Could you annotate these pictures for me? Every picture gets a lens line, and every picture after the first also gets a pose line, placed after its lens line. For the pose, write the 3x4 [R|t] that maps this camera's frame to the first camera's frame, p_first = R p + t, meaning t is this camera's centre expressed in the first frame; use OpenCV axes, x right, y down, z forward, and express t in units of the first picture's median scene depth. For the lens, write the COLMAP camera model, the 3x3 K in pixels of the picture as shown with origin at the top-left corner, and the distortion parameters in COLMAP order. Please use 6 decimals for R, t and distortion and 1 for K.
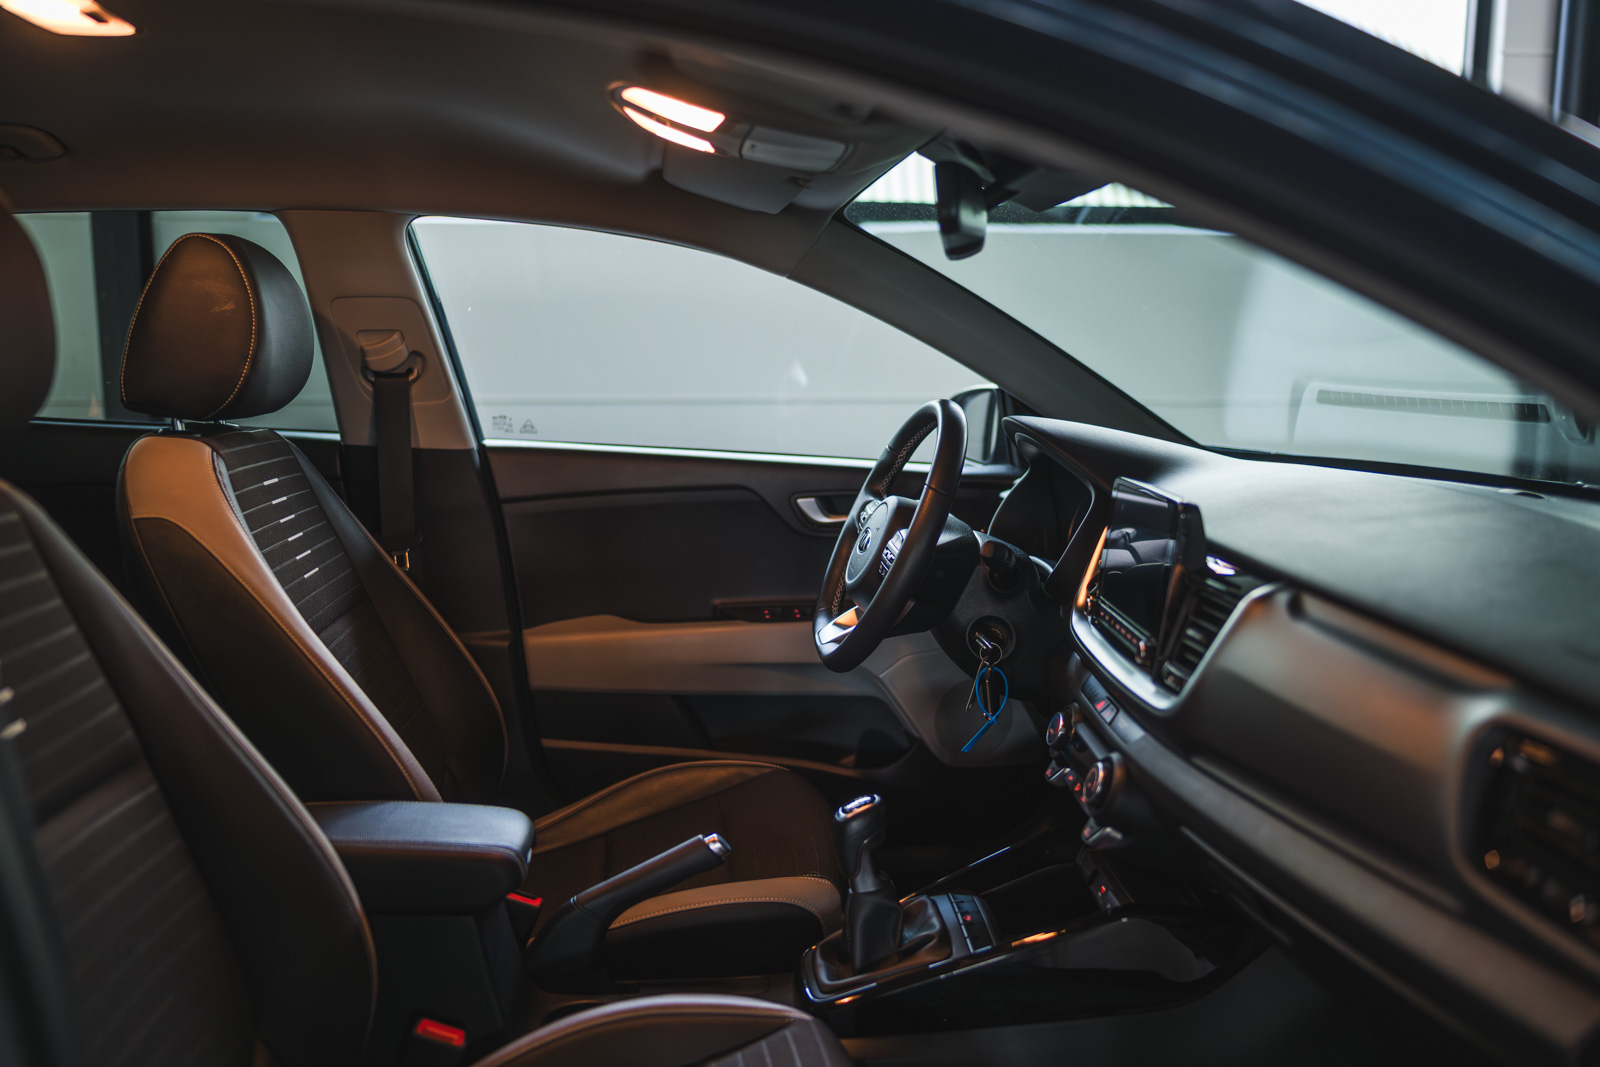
lens RADIAL K [[1384.8, 0, 800.0], [0, 1384.8, 533.5], [0, 0, 1]] dist [0.034868, 0.014819]
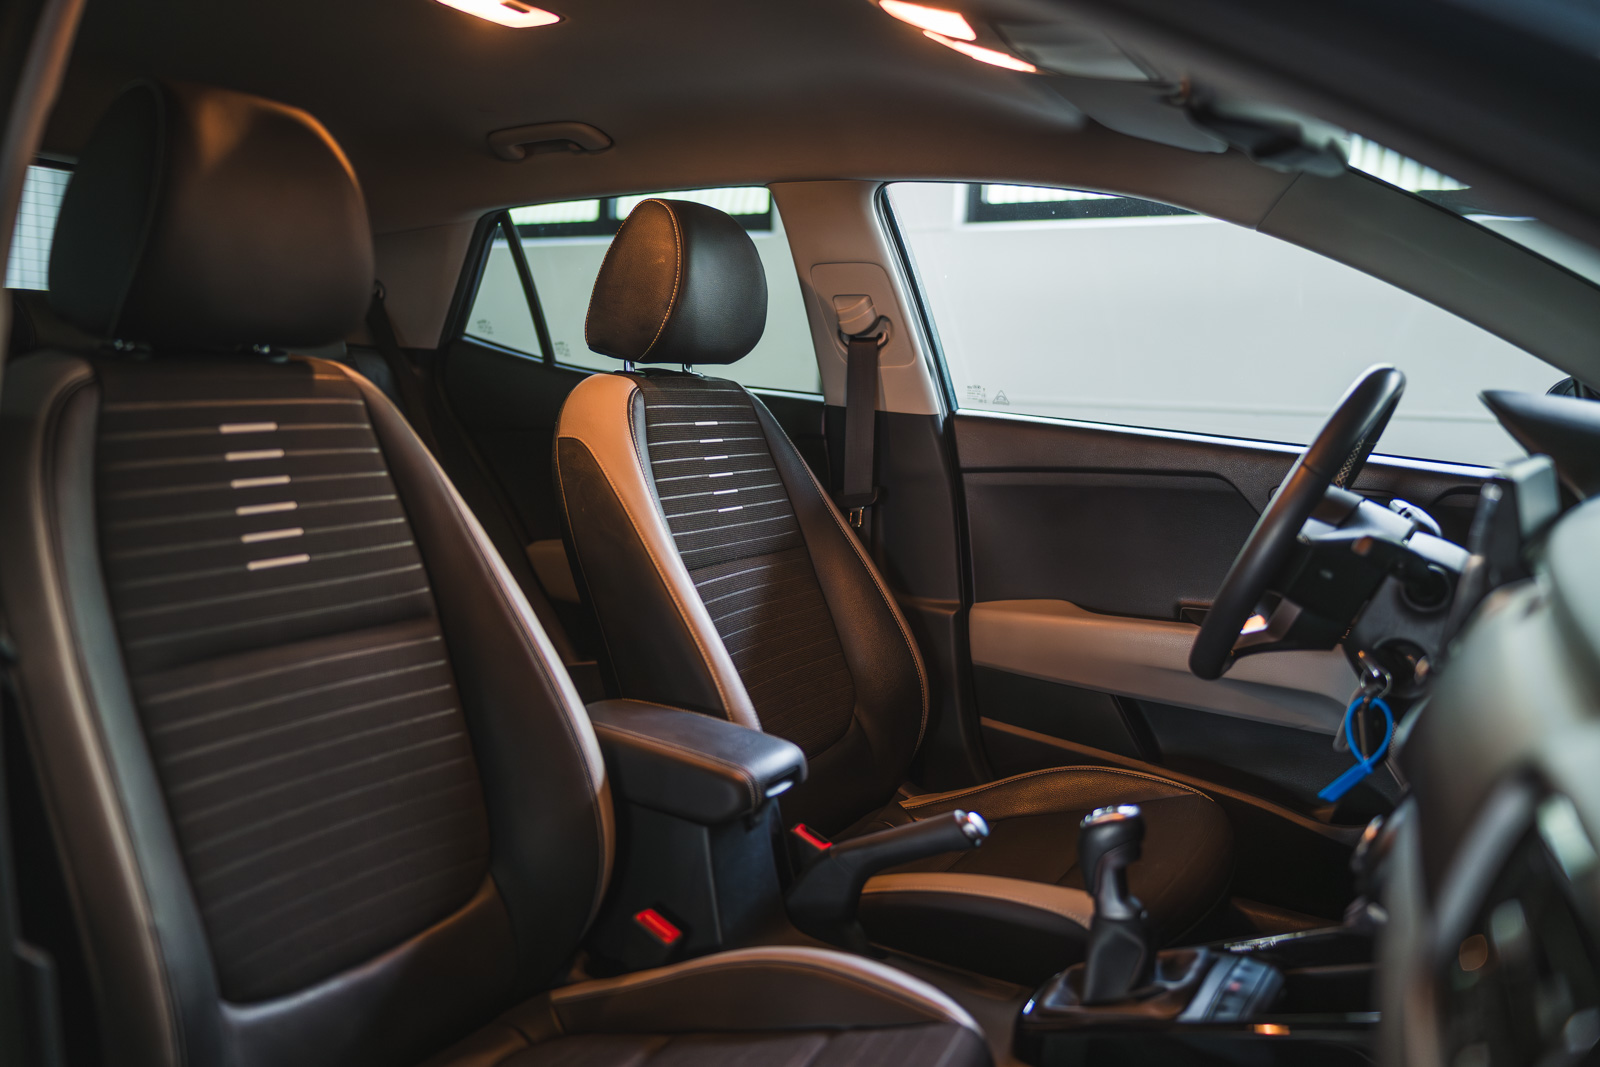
lens RADIAL K [[1384.8, 0, 800.0], [0, 1384.8, 533.5], [0, 0, 1]] dist [0.034868, 0.014819]
pose [[0.793287, 0.090080, -0.602147, 0.308434], [-0.113554, 0.993531, -0.000969, 0.037542], [0.598165, 0.069145, 0.798385, 0.148264]]
